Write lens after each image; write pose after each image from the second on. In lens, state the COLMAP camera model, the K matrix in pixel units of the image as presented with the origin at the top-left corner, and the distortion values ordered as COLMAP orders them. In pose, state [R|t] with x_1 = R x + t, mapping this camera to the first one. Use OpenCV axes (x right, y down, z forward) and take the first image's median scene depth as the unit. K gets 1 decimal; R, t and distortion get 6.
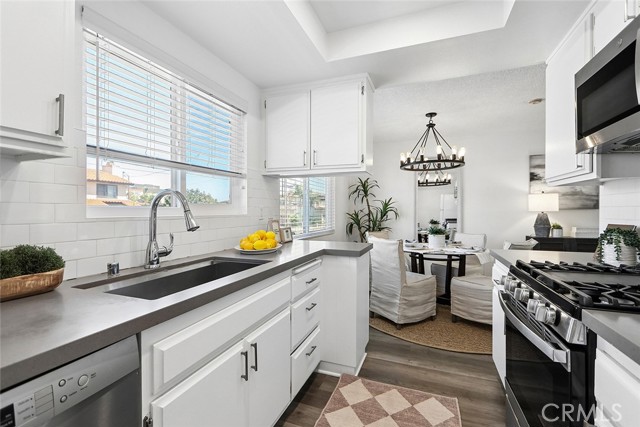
lens RADIAL K [[288.2, 0, 320.0], [0, 288.2, 213.5], [0, 0, 1]] dist [-0.001668, -0.000729]
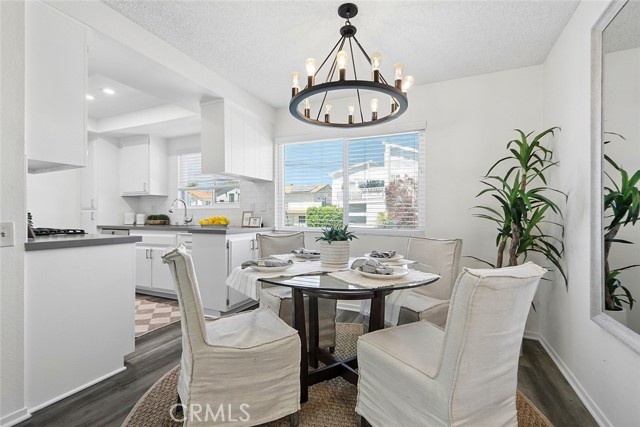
lens RADIAL K [[290.3, 0, 316.1], [0, 290.3, 213.5], [0, 0, 1]] dist [-0.000954, -0.000364]
pose [[-0.052838, -0.004731, -0.998592, 0.806359], [-0.005879, 0.999973, -0.004427, 0.023616], [0.998586, 0.005637, -0.052865, 0.859702]]
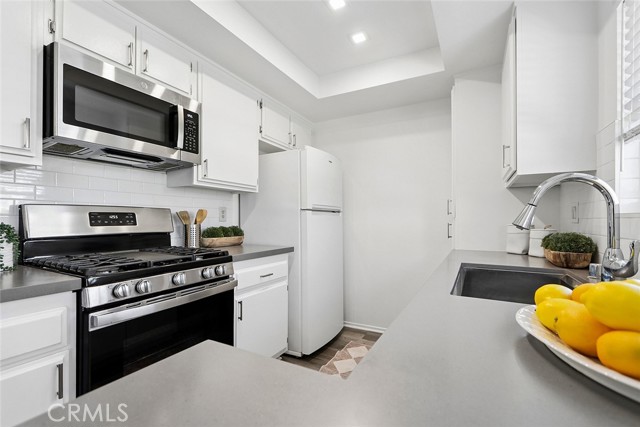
lens RADIAL K [[293.7, 0, 314.5], [0, 293.7, 217.3], [0, 0, 1]] dist [0.000677, -0.000437]
pose [[-0.991314, -0.002571, 0.131488, 0.009522], [-0.002502, 0.999997, 0.000695, 0.007533], [-0.131490, 0.000360, -0.991317, 0.604953]]
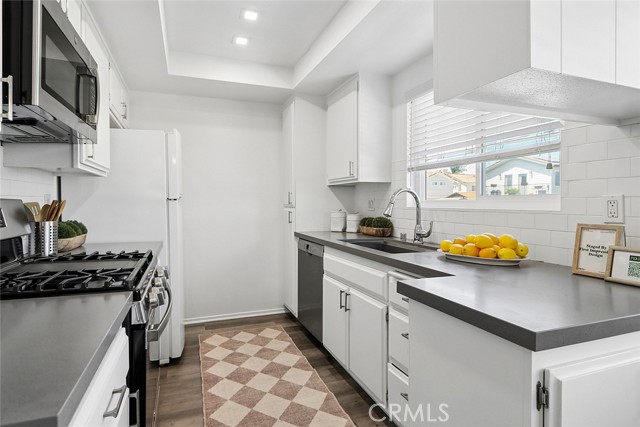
lens RADIAL K [[341.8, 0, 316.5], [0, 341.8, 202.6], [0, 0, 1]] dist [0.004230, 0.000215]
pose [[-0.746760, -0.001334, -0.665093, 0.317467], [-0.006950, 0.999959, 0.005798, -0.006658], [0.665058, 0.008952, -0.746738, 0.660555]]
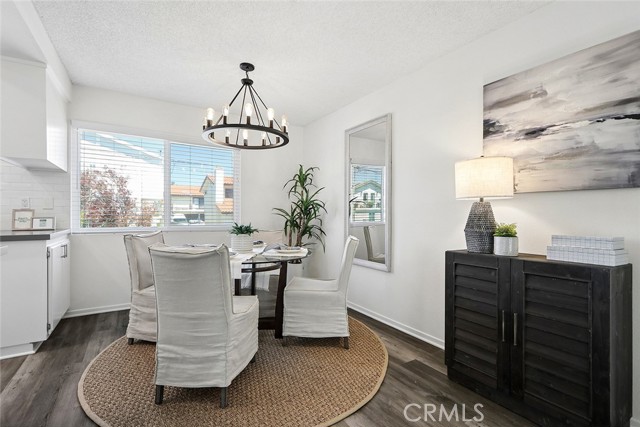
lens RADIAL K [[291.6, 0, 313.3], [0, 291.6, 212.9], [0, 0, 1]] dist [-0.000703, -0.000480]
pose [[0.804375, 0.003443, -0.594112, 0.843211], [-0.005612, 0.999983, -0.001803, 0.019826], [0.594095, 0.004784, 0.804381, 0.453902]]
